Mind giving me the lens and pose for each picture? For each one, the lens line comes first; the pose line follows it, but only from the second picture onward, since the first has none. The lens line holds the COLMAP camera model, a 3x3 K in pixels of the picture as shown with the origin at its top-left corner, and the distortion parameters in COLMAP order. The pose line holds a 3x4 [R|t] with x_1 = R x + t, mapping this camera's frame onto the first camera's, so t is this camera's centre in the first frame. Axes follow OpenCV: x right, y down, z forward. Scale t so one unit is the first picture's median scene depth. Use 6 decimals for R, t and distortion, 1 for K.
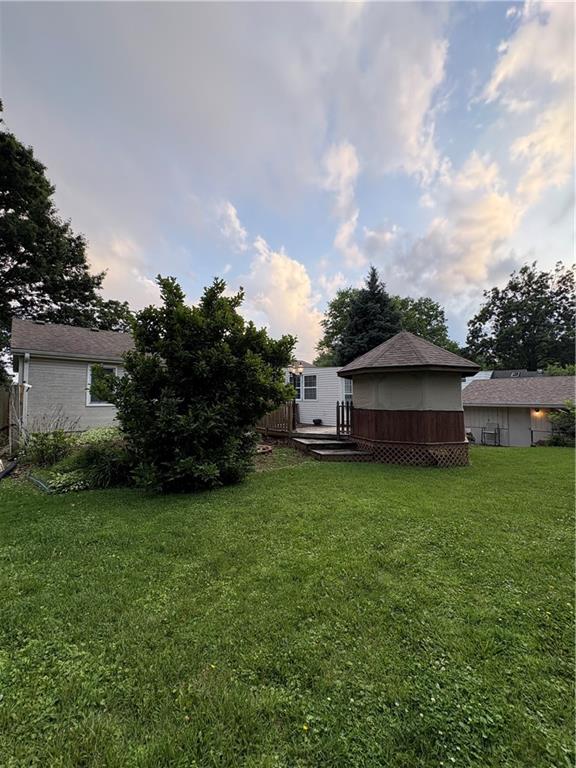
lens RADIAL K [[307.5, 0, 288.5], [0, 307.5, 388.1], [0, 0, 1]] dist [0.007654, 0.000305]
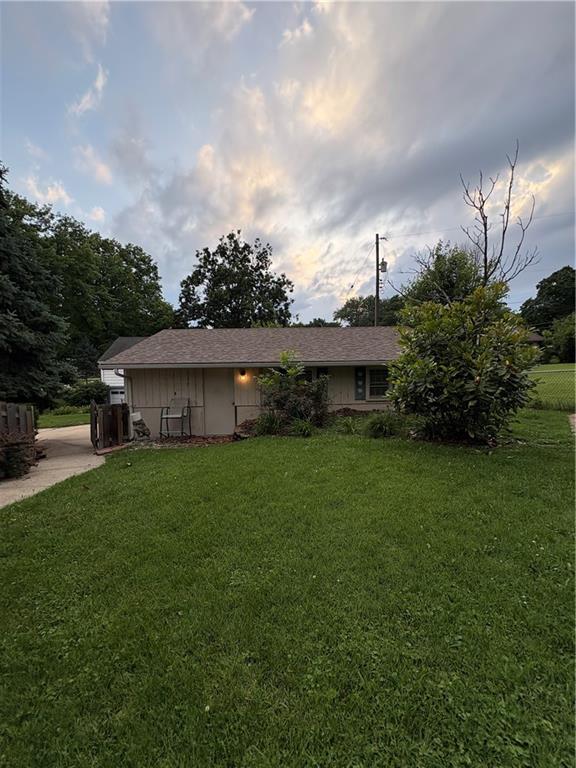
lens RADIAL K [[307.5, 0, 287.8], [0, 307.5, 383.2], [0, 0, 1]] dist [0.007654, 0.000305]
pose [[0.676360, -0.042370, 0.735352, 0.136977], [-0.011359, 0.997625, 0.067930, 0.016526], [-0.736484, -0.054298, 0.674273, 0.172222]]
